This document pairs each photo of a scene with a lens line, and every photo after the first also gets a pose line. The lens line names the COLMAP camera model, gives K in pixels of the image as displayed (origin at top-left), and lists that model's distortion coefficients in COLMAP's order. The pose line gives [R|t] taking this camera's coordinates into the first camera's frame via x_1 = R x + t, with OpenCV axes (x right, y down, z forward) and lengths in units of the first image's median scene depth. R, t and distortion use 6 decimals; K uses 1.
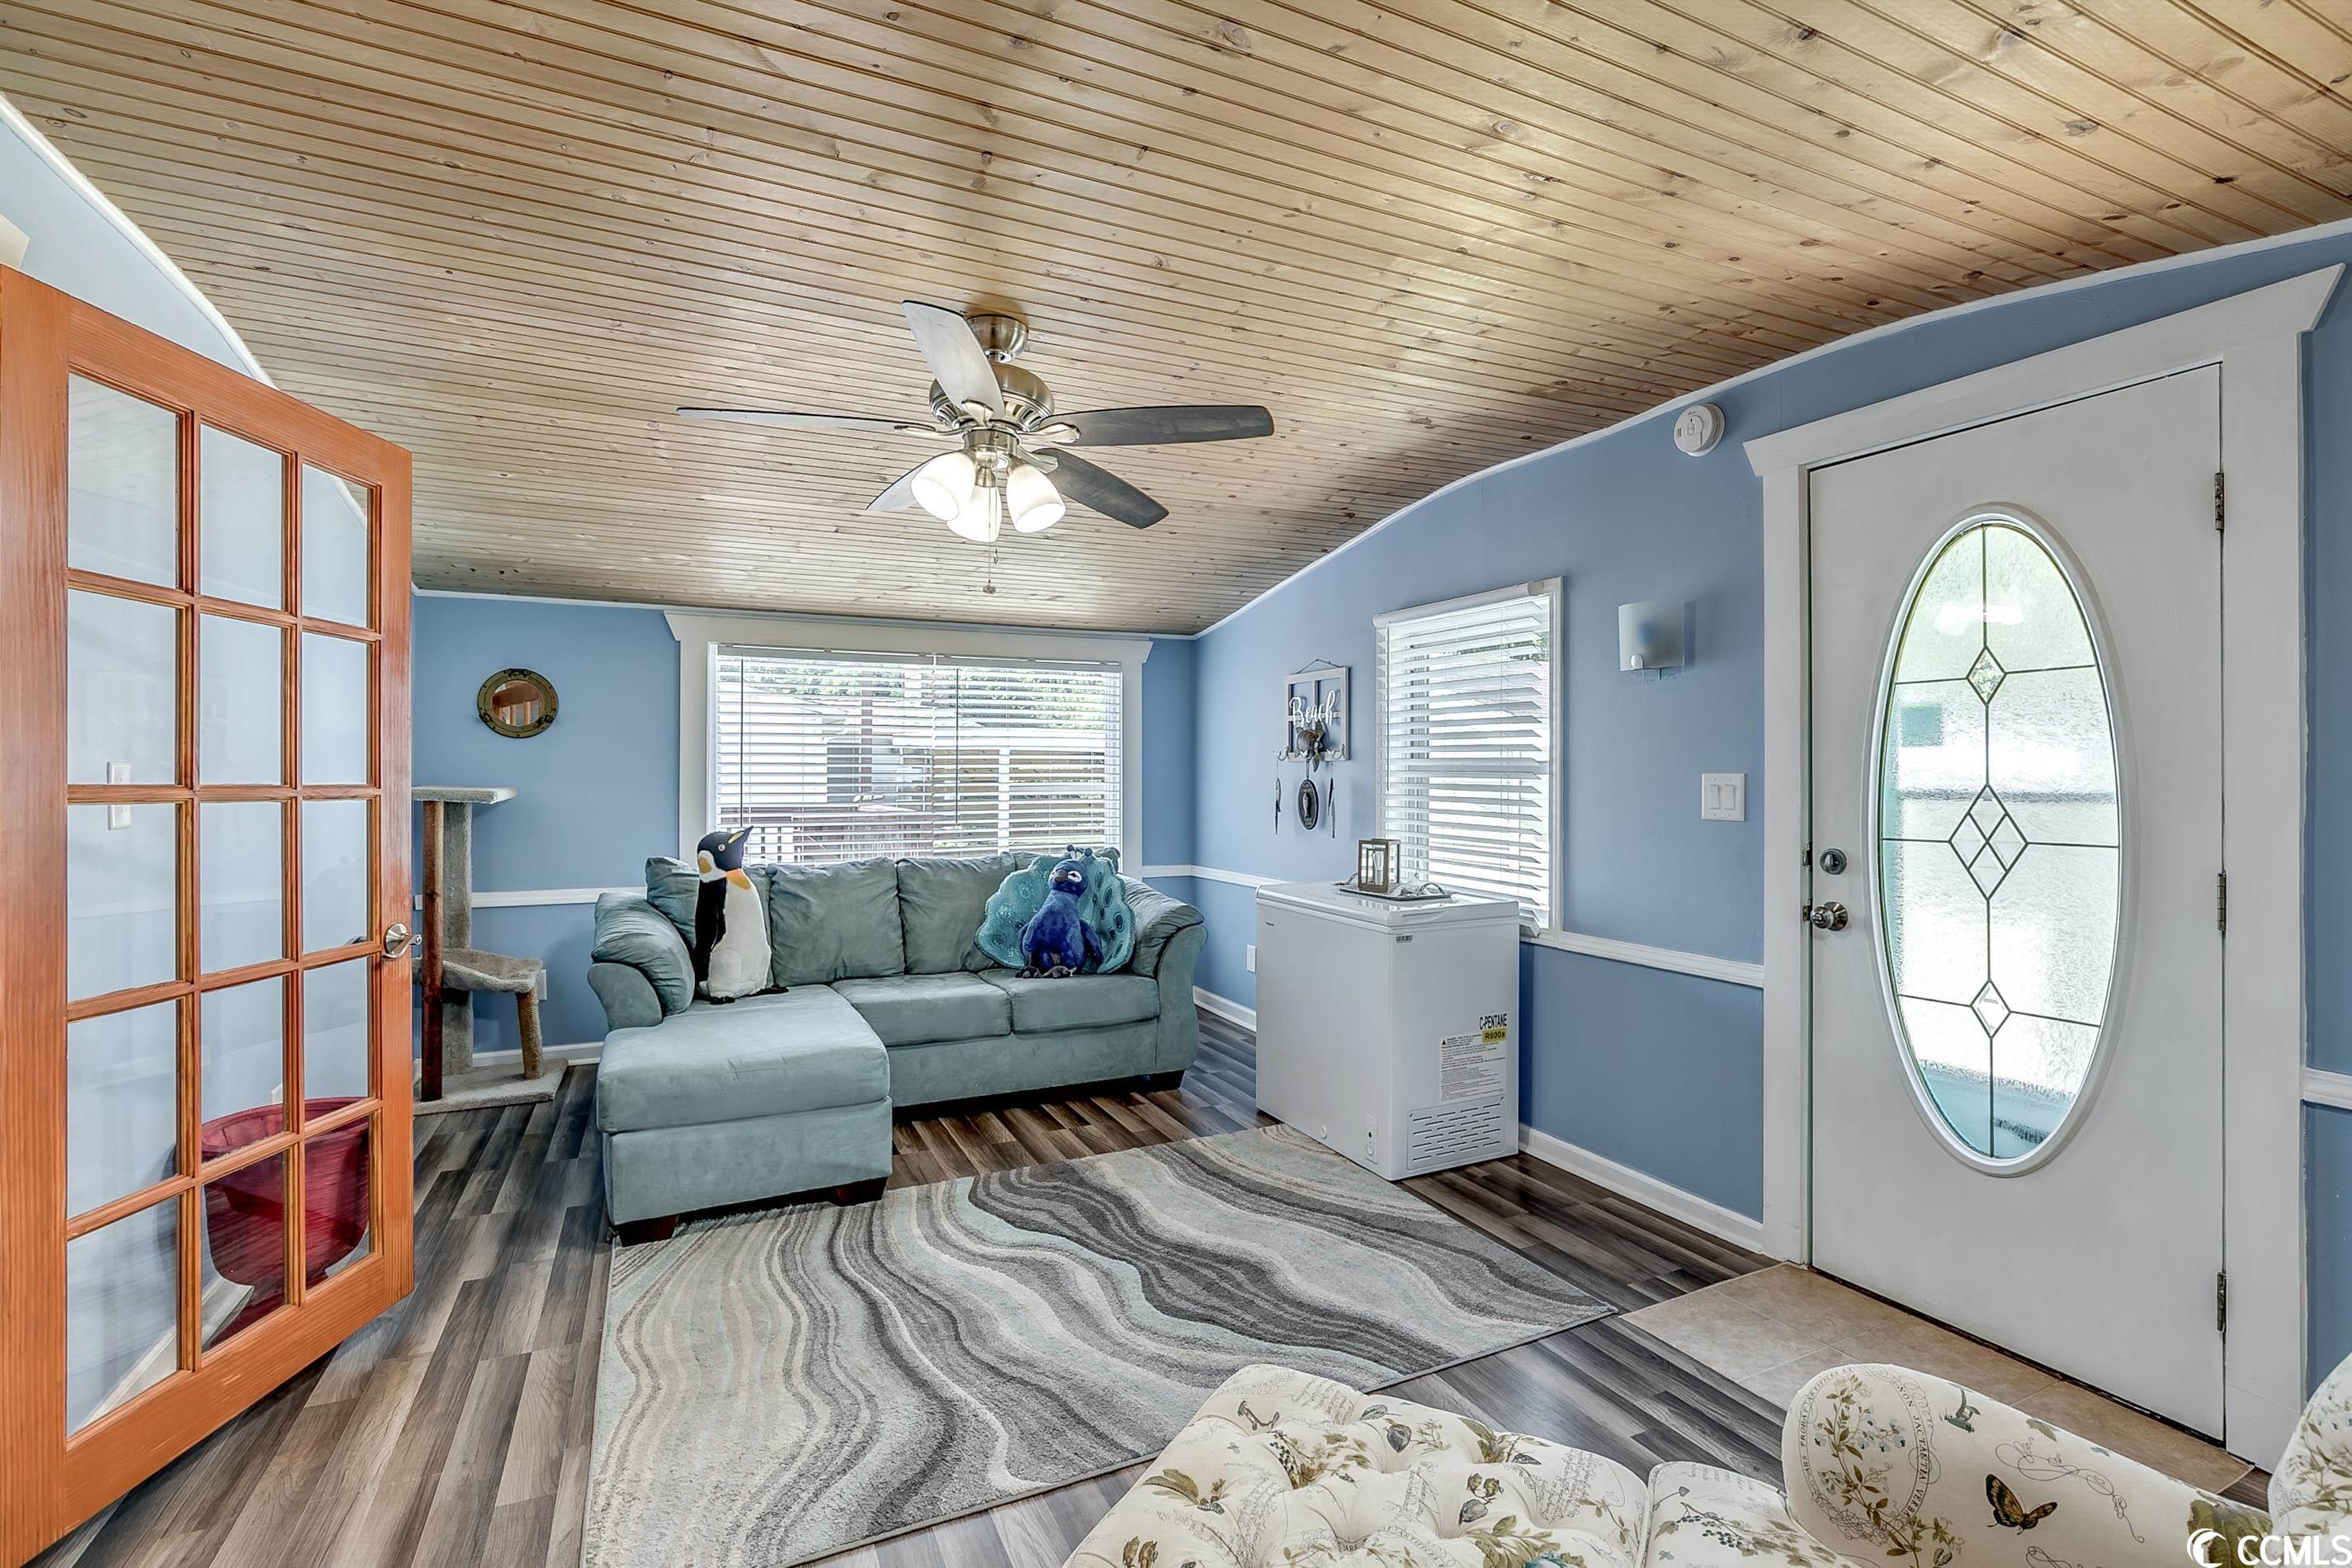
lens RADIAL K [[1127.1, 0, 1178.0], [0, 1127.1, 779.0], [0, 0, 1]] dist [-0.003340, 0.000993]
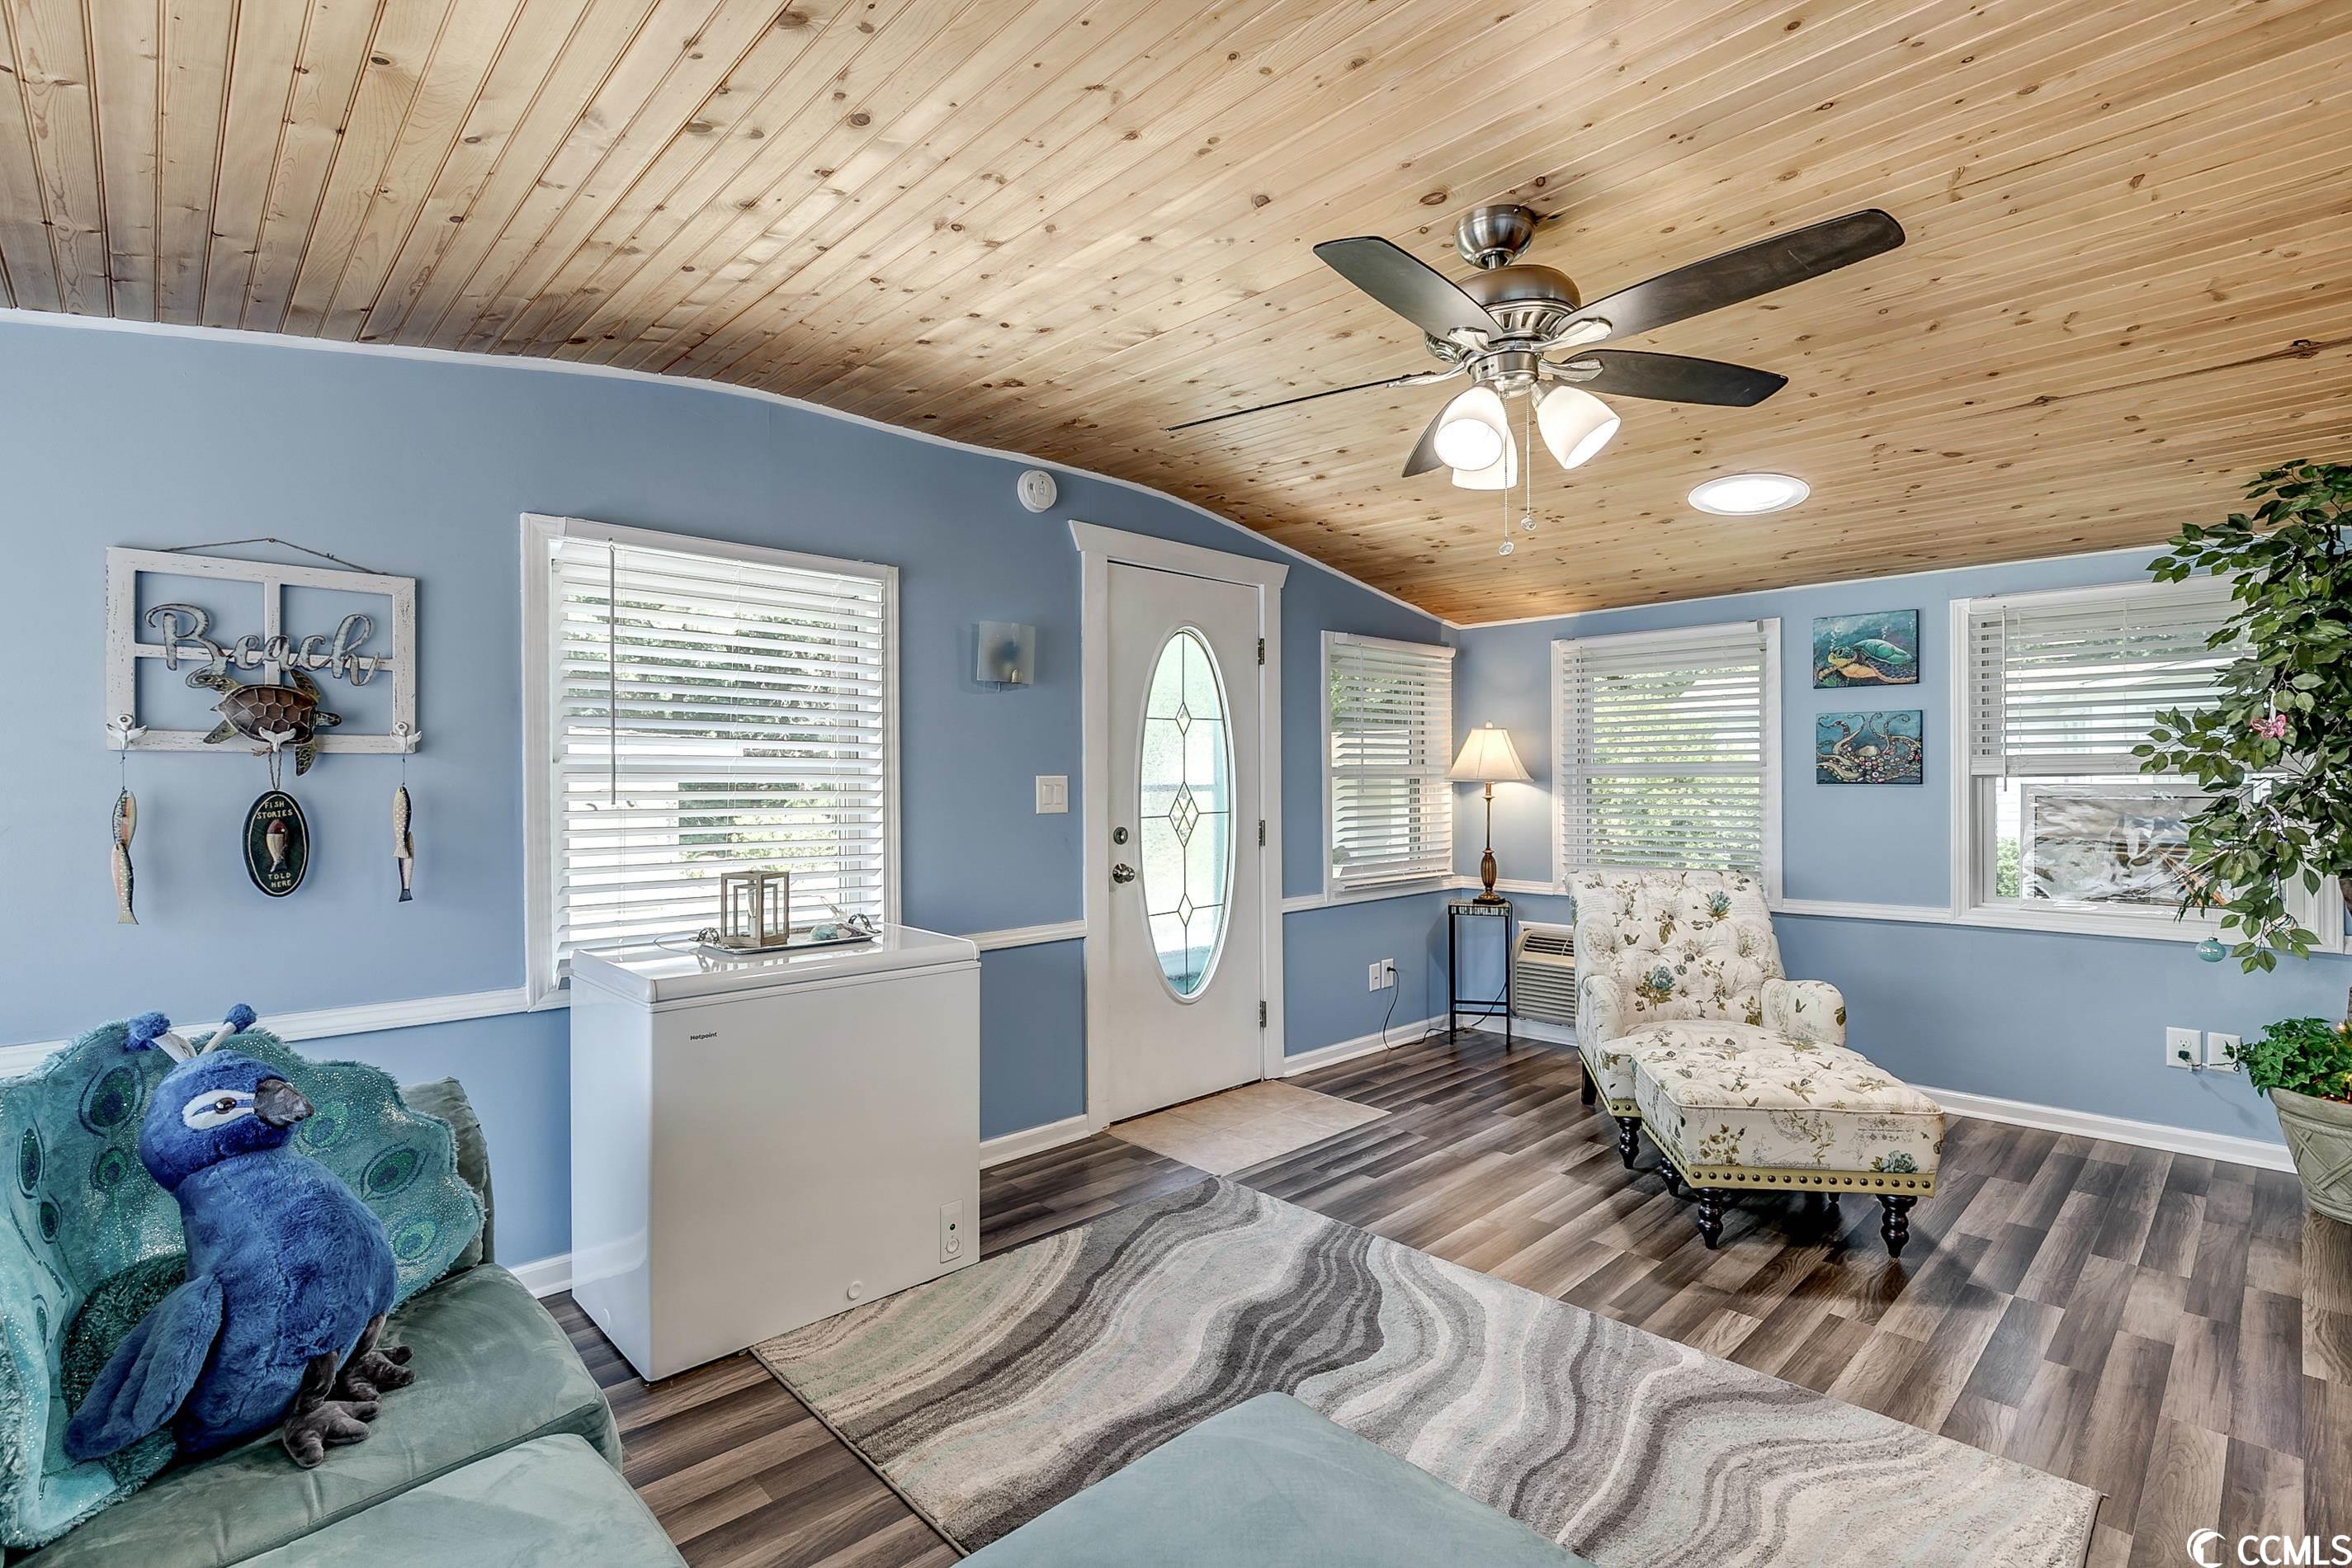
lens RADIAL K [[1127.1, 0, 1178.0], [0, 1127.1, 779.0], [0, 0, 1]] dist [-0.003340, 0.000993]
pose [[-0.349511, -0.004305, 0.936922, -0.697051], [0.006449, 0.999955, 0.007000, -0.008318], [-0.936910, 0.008489, -0.349467, 1.237393]]
